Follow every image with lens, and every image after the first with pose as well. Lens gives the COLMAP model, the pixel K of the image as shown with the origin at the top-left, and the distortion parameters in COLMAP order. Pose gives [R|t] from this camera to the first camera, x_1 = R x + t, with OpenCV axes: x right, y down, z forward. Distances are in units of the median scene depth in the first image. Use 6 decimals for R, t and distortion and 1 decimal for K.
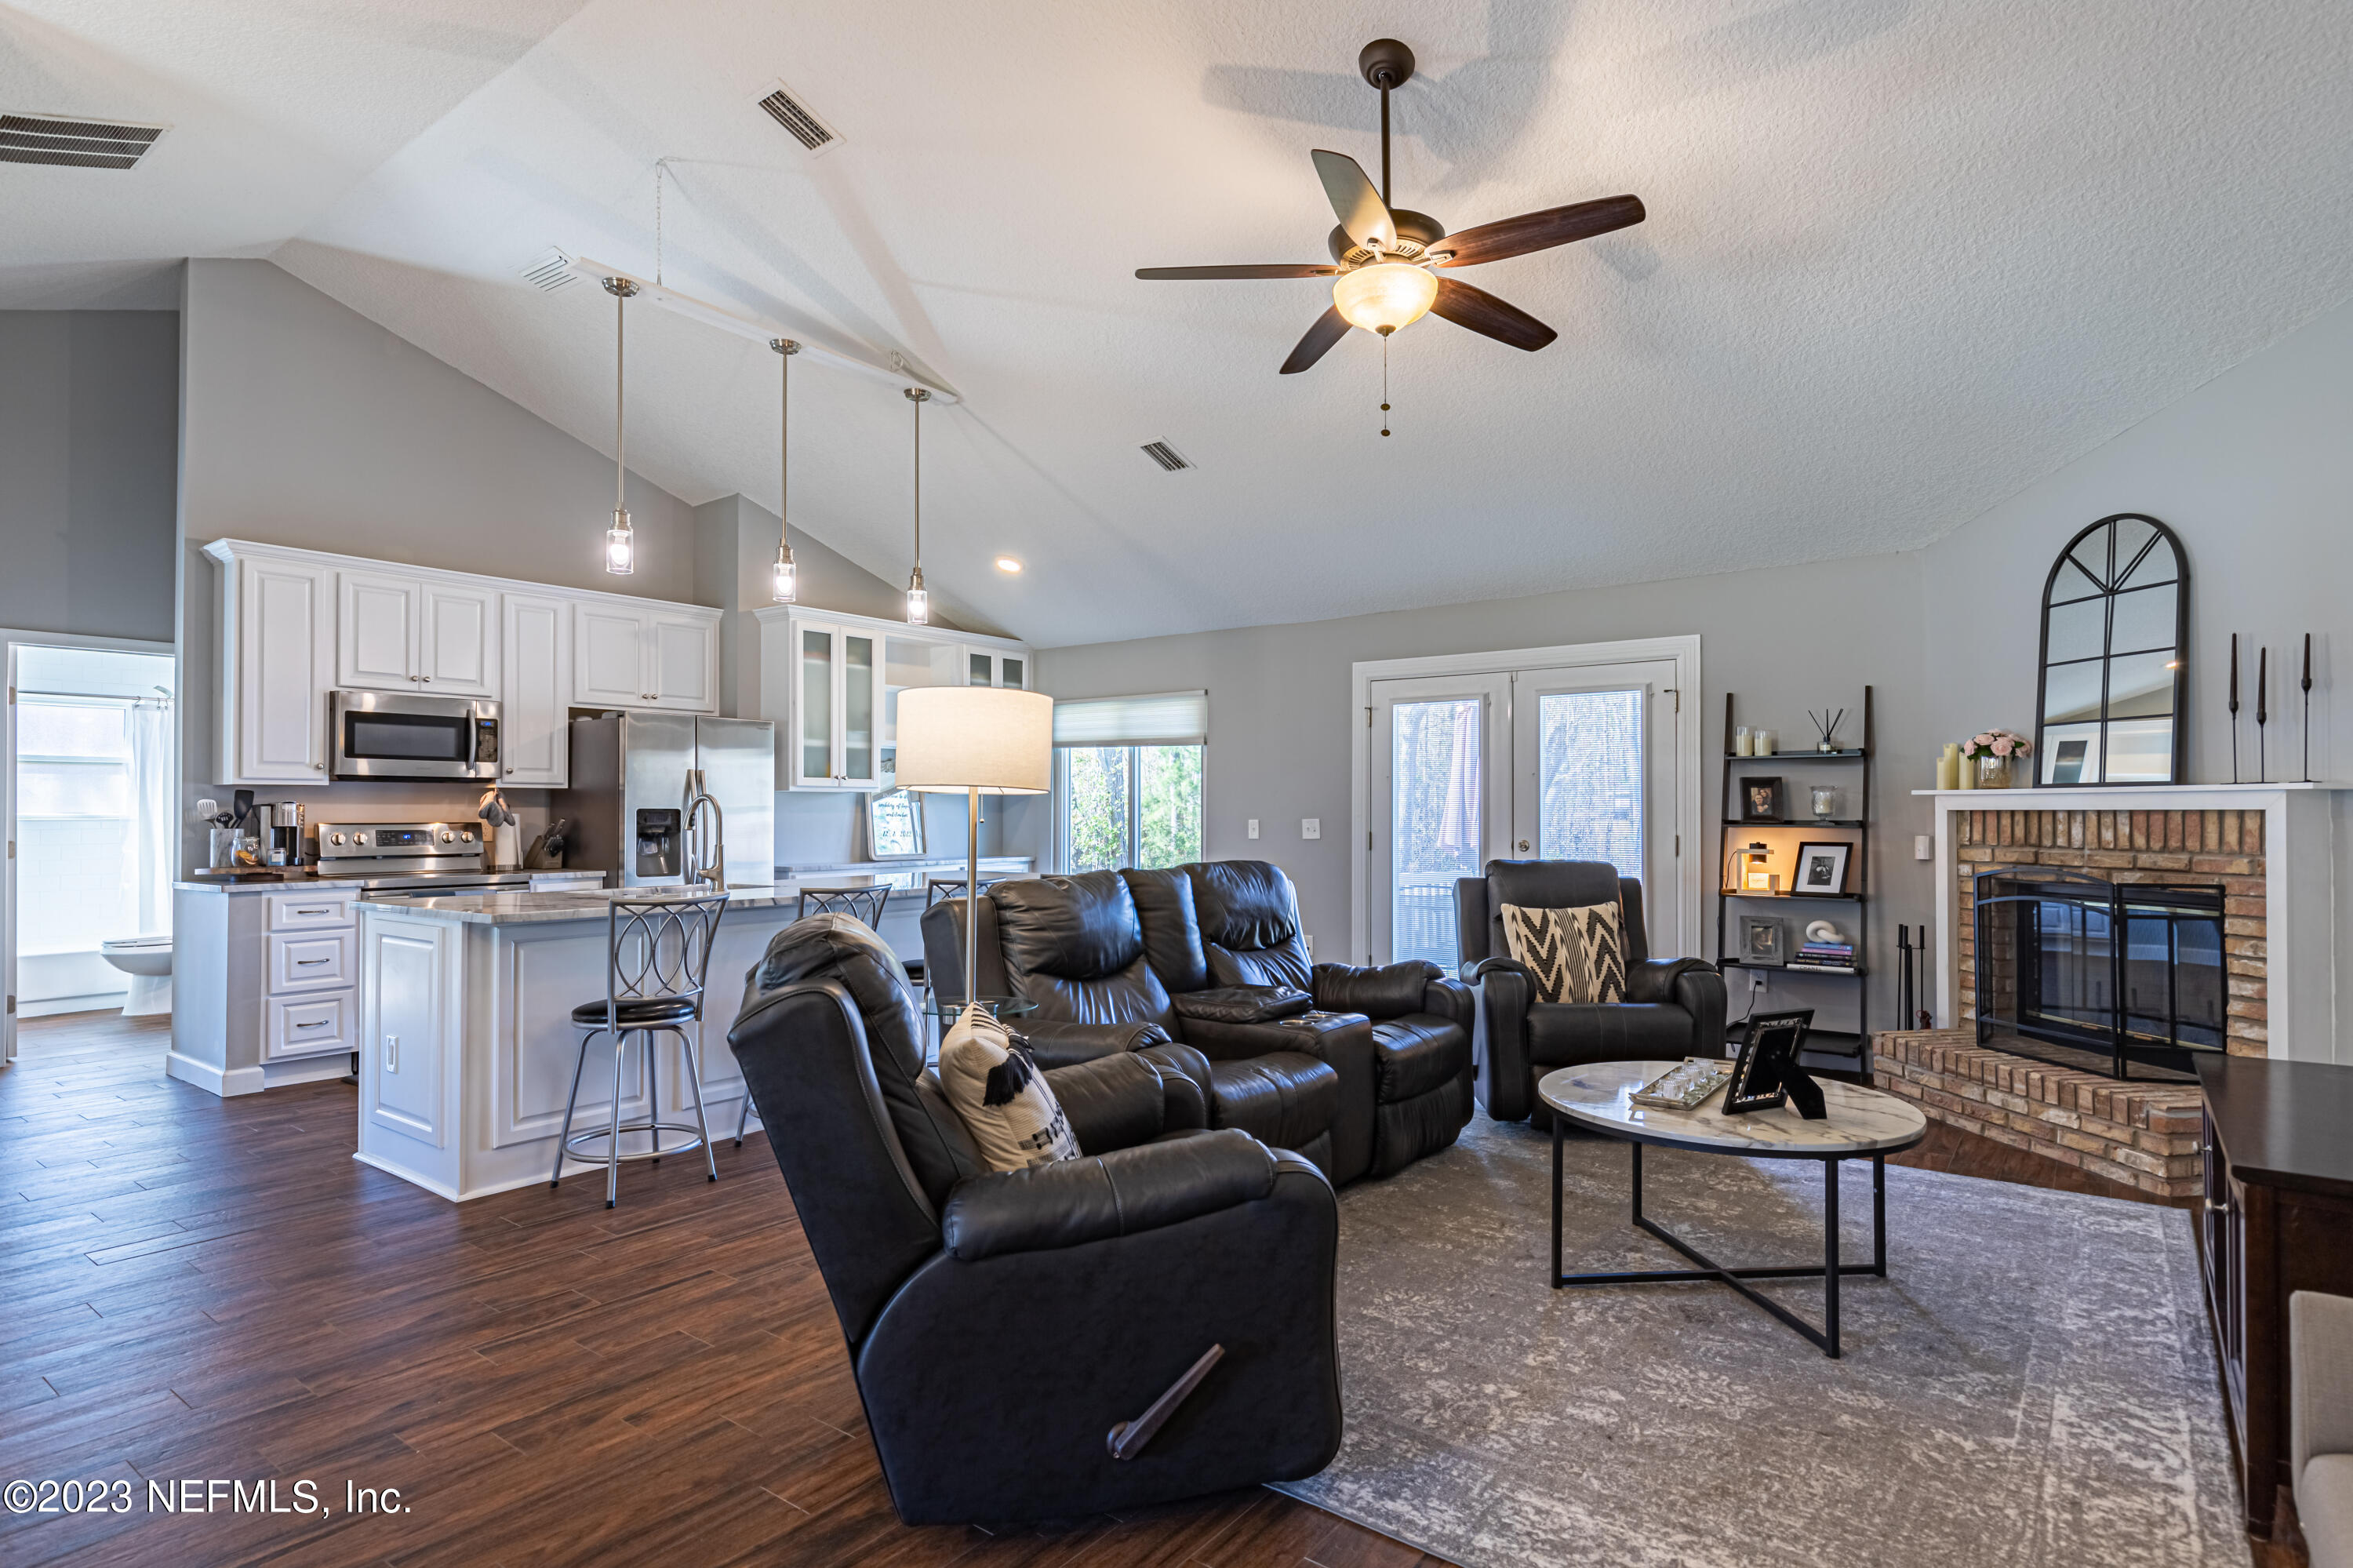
lens RADIAL K [[1223.0, 0, 1185.8], [0, 1223.0, 796.4], [0, 0, 1]] dist [0.001320, 0.001454]
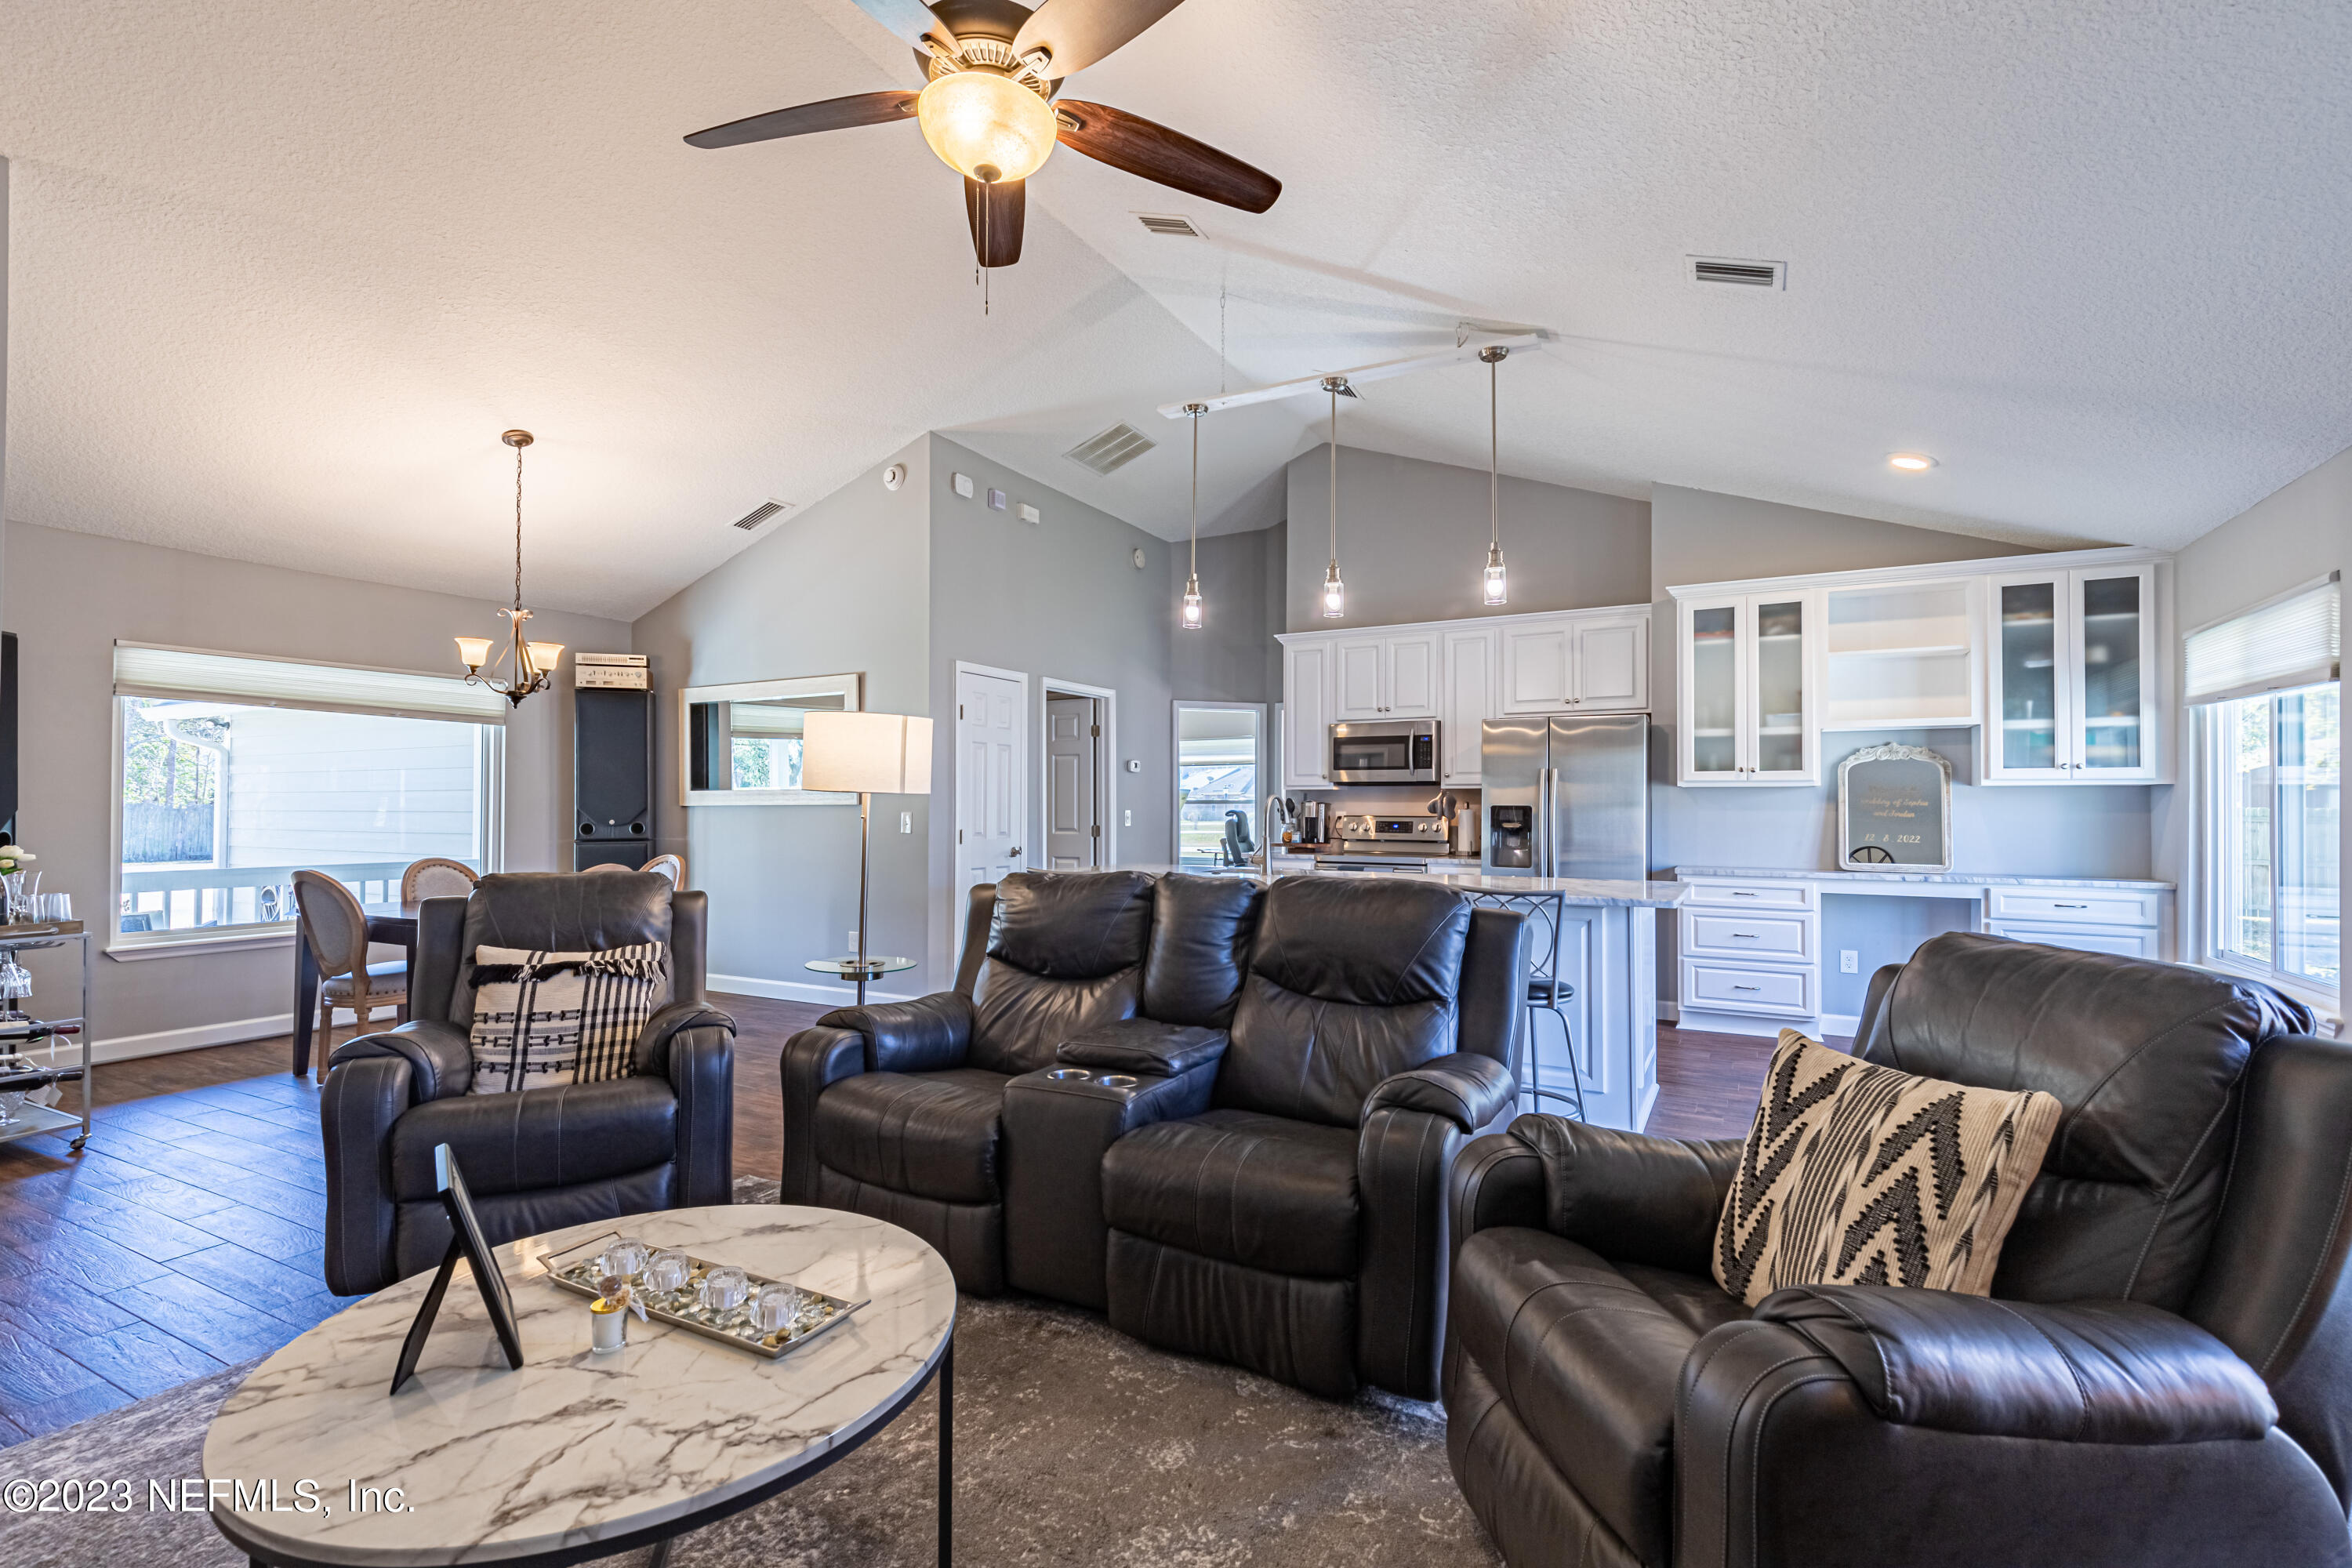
lens RADIAL K [[1057.7, 0, 1186.8], [0, 1057.7, 797.2], [0, 0, 1]] dist [0.003586, 0.000179]
pose [[0.154451, -0.007680, -0.987971, 0.507869], [0.009623, 0.999934, -0.006269, 0.006007], [0.987954, -0.008539, 0.154514, 0.627384]]
